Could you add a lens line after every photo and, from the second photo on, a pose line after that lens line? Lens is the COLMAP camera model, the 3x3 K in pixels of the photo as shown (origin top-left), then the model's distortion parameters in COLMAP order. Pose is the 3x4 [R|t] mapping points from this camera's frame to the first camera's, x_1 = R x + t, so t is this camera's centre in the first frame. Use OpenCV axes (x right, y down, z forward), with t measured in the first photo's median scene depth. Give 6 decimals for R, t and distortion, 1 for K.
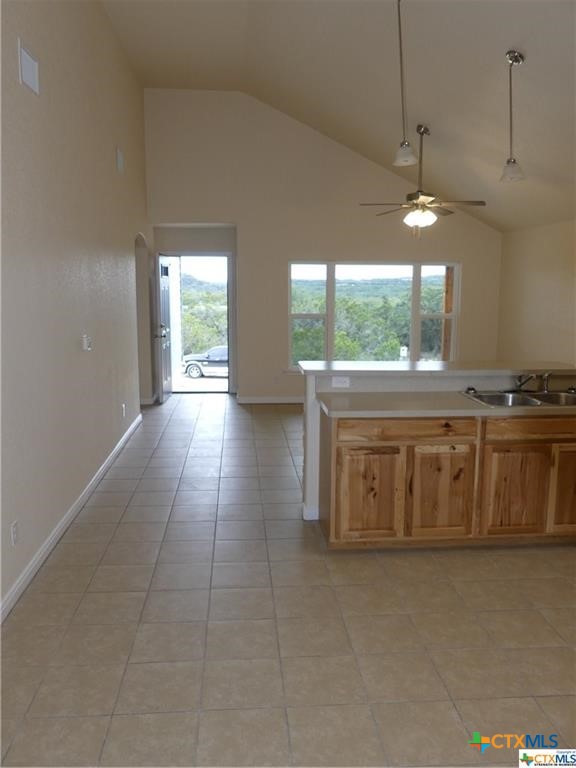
lens RADIAL K [[629.8, 0, 287.5], [0, 629.8, 376.6], [0, 0, 1]] dist [-0.055433, 0.053079]
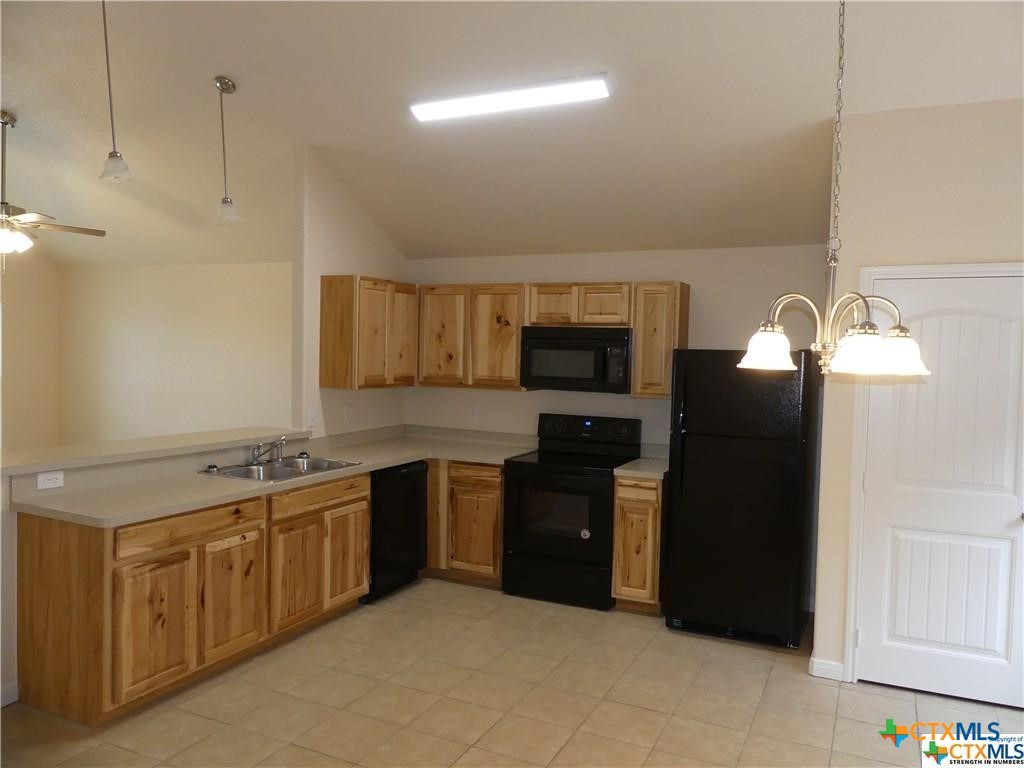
lens RADIAL K [[773.0, 0, 508.5], [0, 773.0, 382.3], [0, 0, 1]] dist [-0.008073, -0.006459]
pose [[0.489177, -0.028544, 0.871717, -0.446057], [0.101016, 0.994592, -0.024119, -0.030246], [-0.866315, 0.099856, 0.489415, 0.175851]]
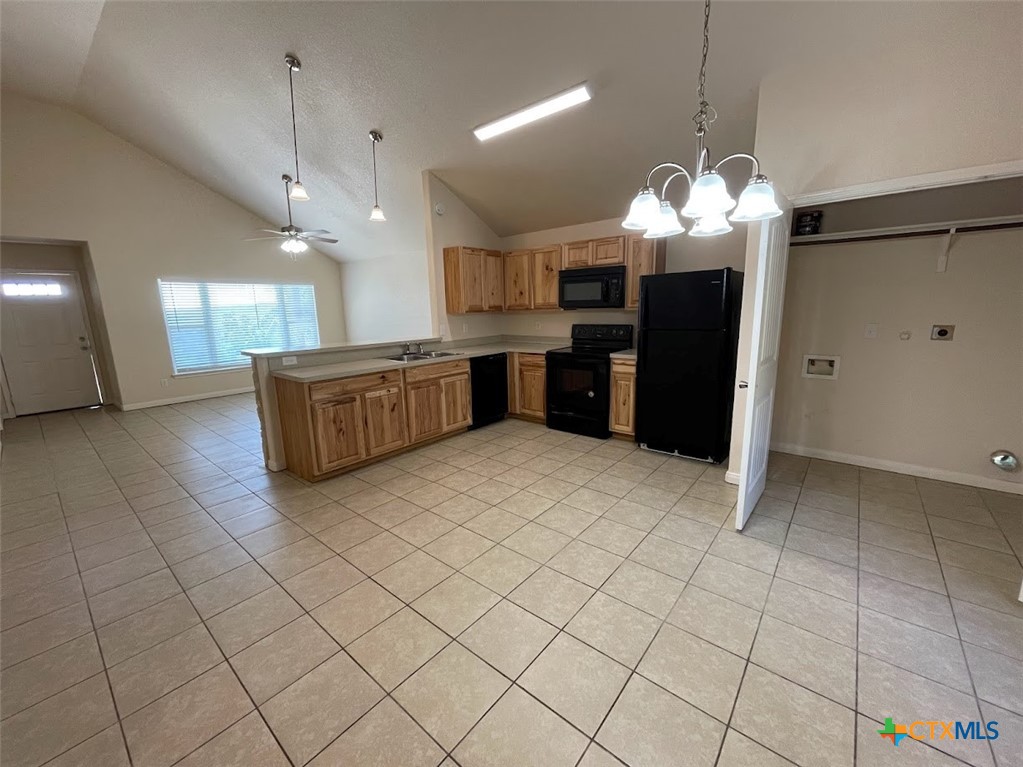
lens RADIAL K [[405.2, 0, 503.6], [0, 405.2, 385.9], [0, 0, 1]] dist [-0.000834, 0.000179]
pose [[0.697128, -0.155060, 0.699978, -0.232057], [0.128188, 0.987557, 0.091099, 0.046806], [-0.705394, 0.026221, 0.708330, 0.096222]]
